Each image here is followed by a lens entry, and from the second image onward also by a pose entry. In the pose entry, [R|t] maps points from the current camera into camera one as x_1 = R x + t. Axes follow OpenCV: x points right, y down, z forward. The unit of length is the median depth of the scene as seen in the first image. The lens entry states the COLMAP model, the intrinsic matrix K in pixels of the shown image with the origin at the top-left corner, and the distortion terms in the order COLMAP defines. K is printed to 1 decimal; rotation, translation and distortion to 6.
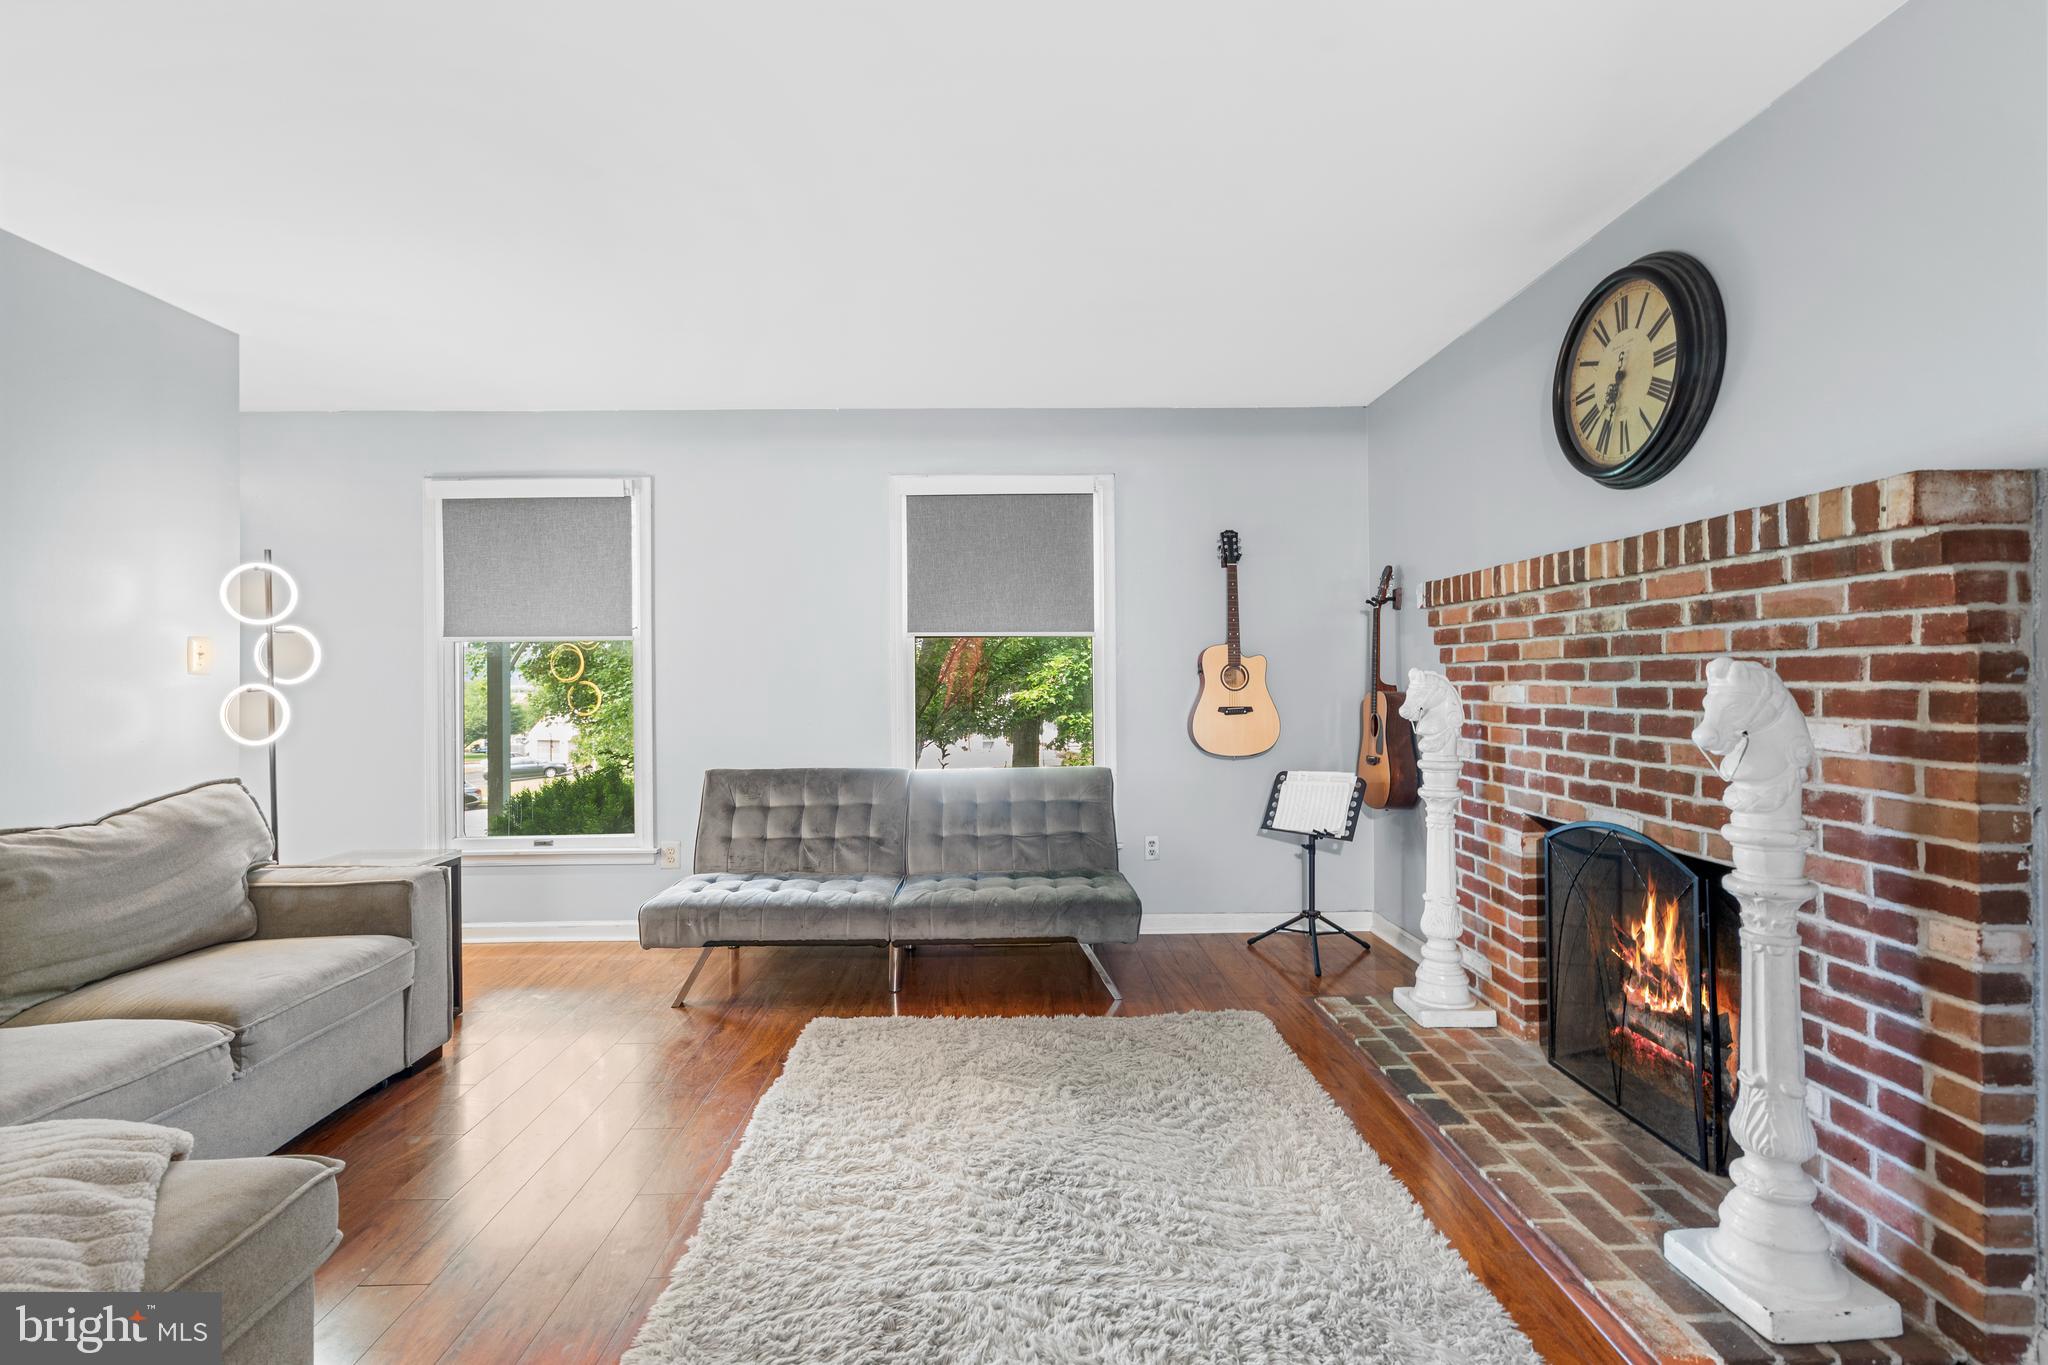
lens RADIAL K [[930.2, 0, 1011.1], [0, 930.2, 679.9], [0, 0, 1]] dist [-0.007028, 0.003618]
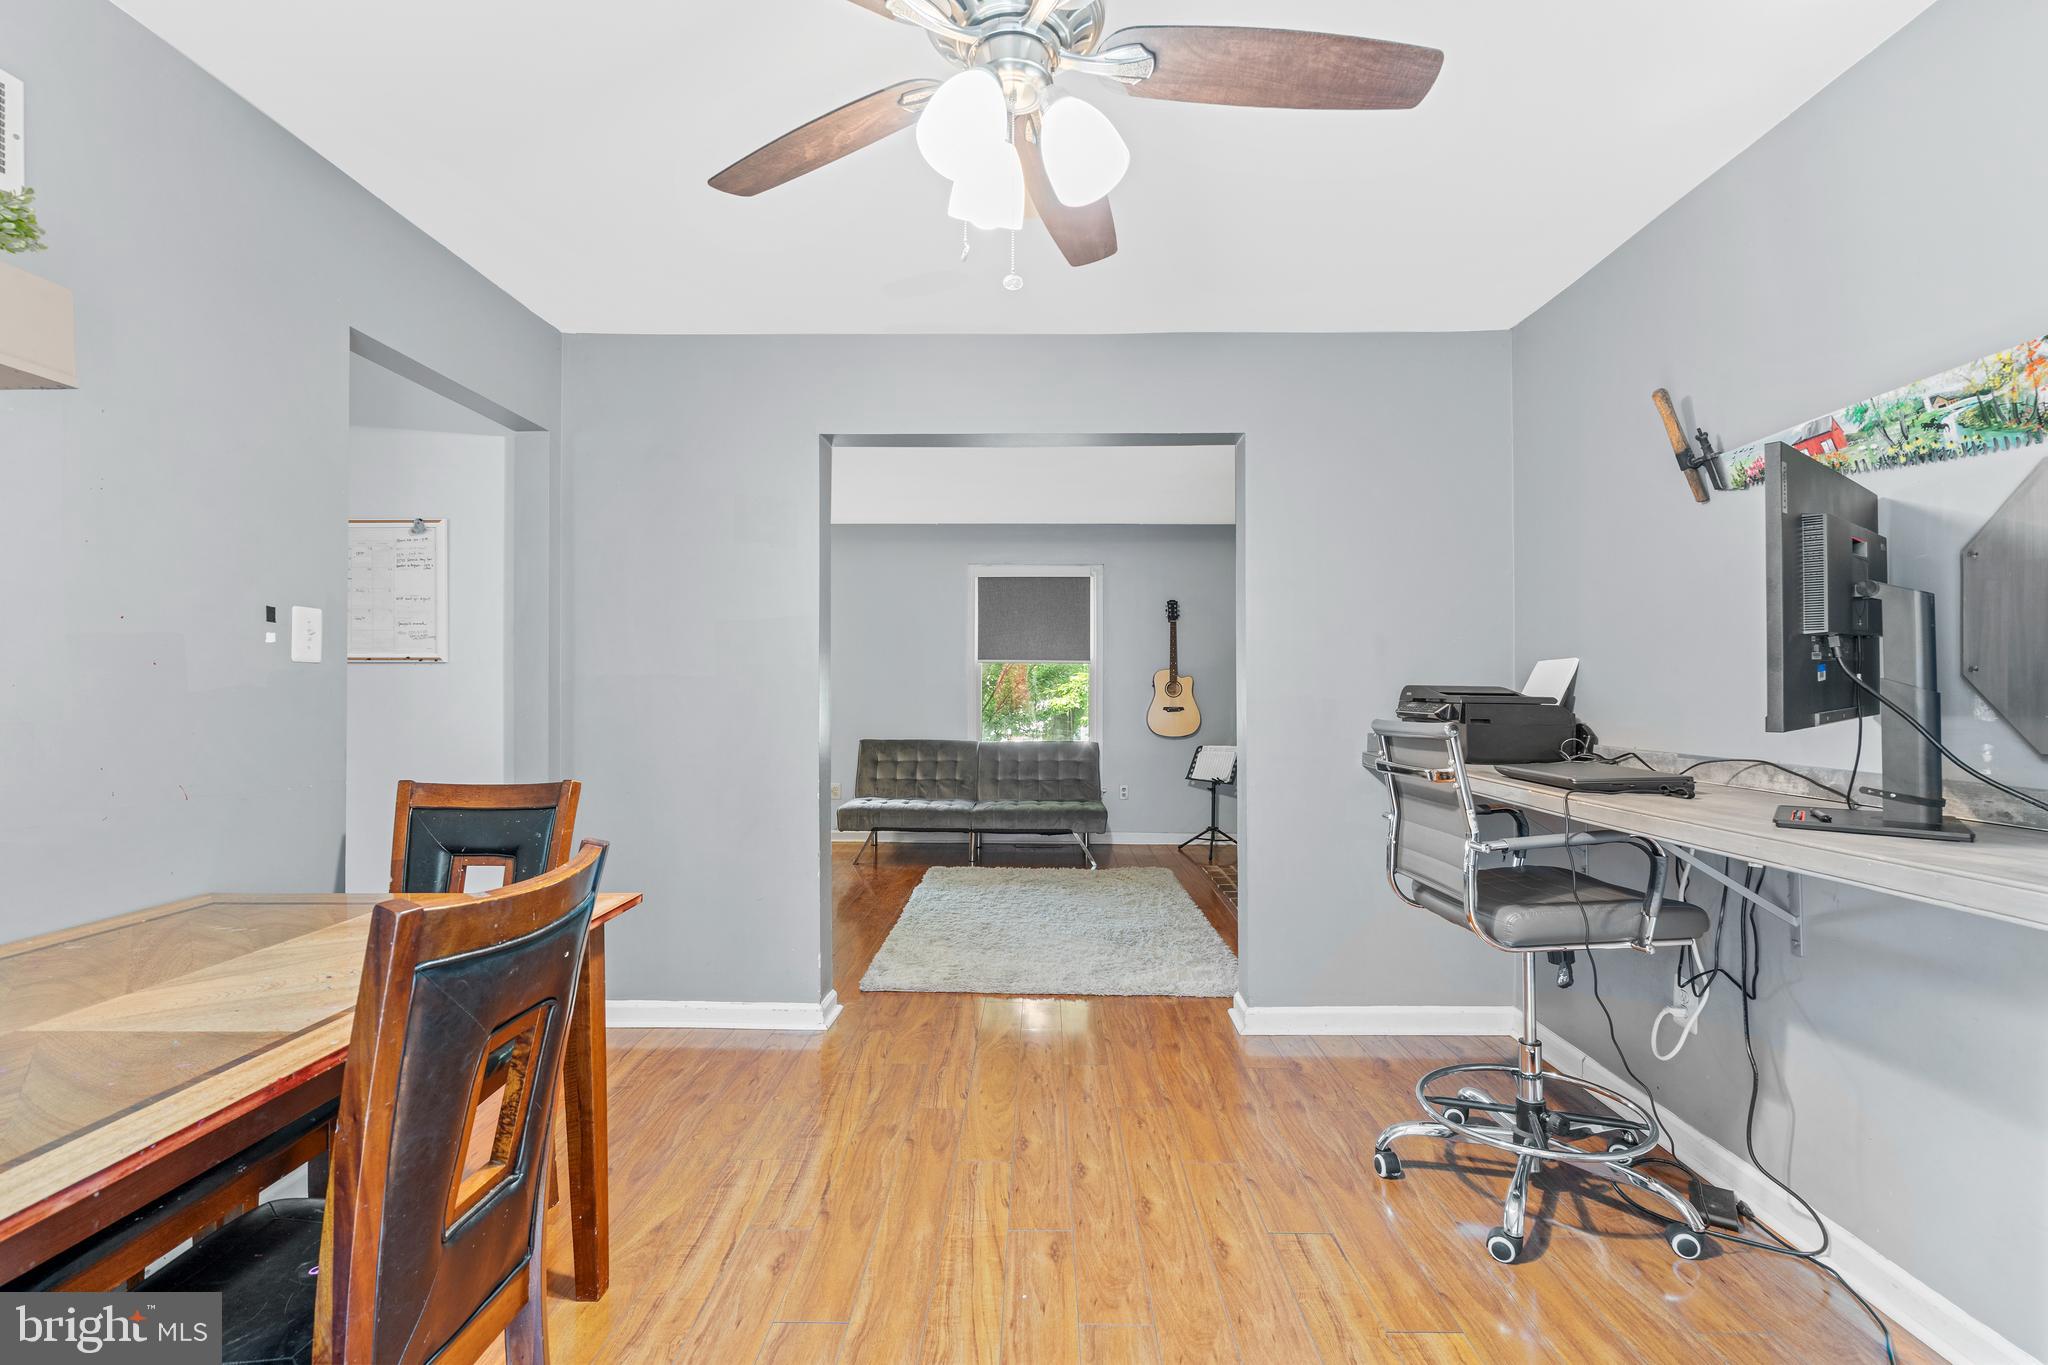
lens RADIAL K [[930.2, 0, 1025.3], [0, 930.2, 679.7], [0, 0, 1]] dist [-0.007028, 0.003618]
pose [[0.999564, 0.011619, -0.027153, 0.030693], [-0.011895, 0.999879, -0.010005, -0.000222], [0.027034, 0.010323, 0.999581, -1.045723]]
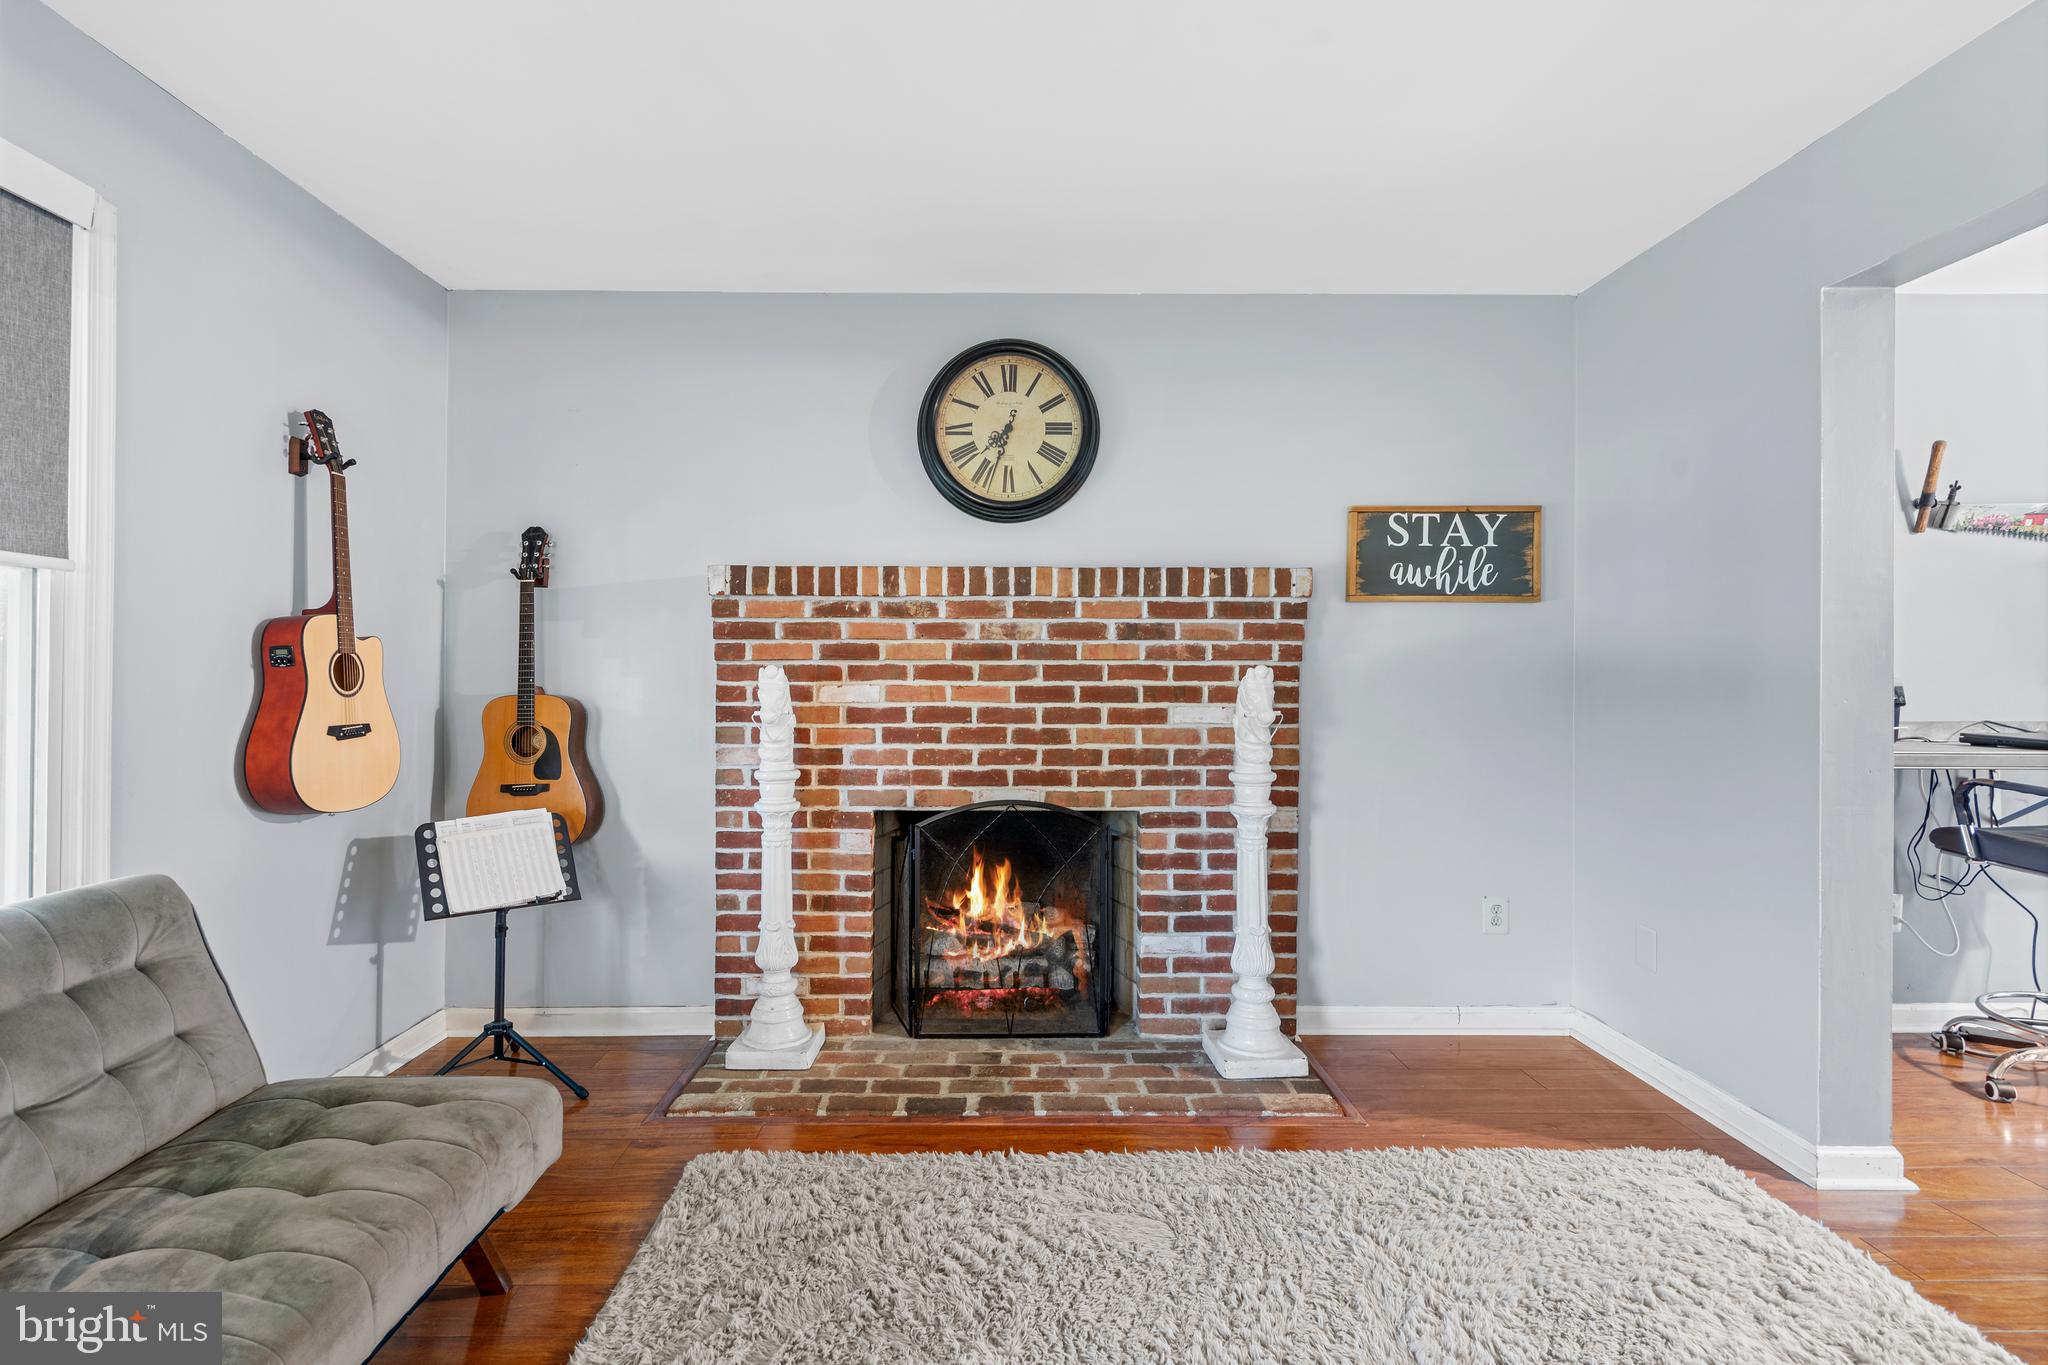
lens RADIAL K [[930.2, 0, 1021.1], [0, 930.2, 688.5], [0, 0, 1]] dist [-0.007028, 0.003618]
pose [[-0.002956, 0.000952, 0.999995, -0.510758], [-0.000862, 0.999999, -0.000954, 0.011310], [-0.999995, -0.000865, -0.002956, 0.912435]]
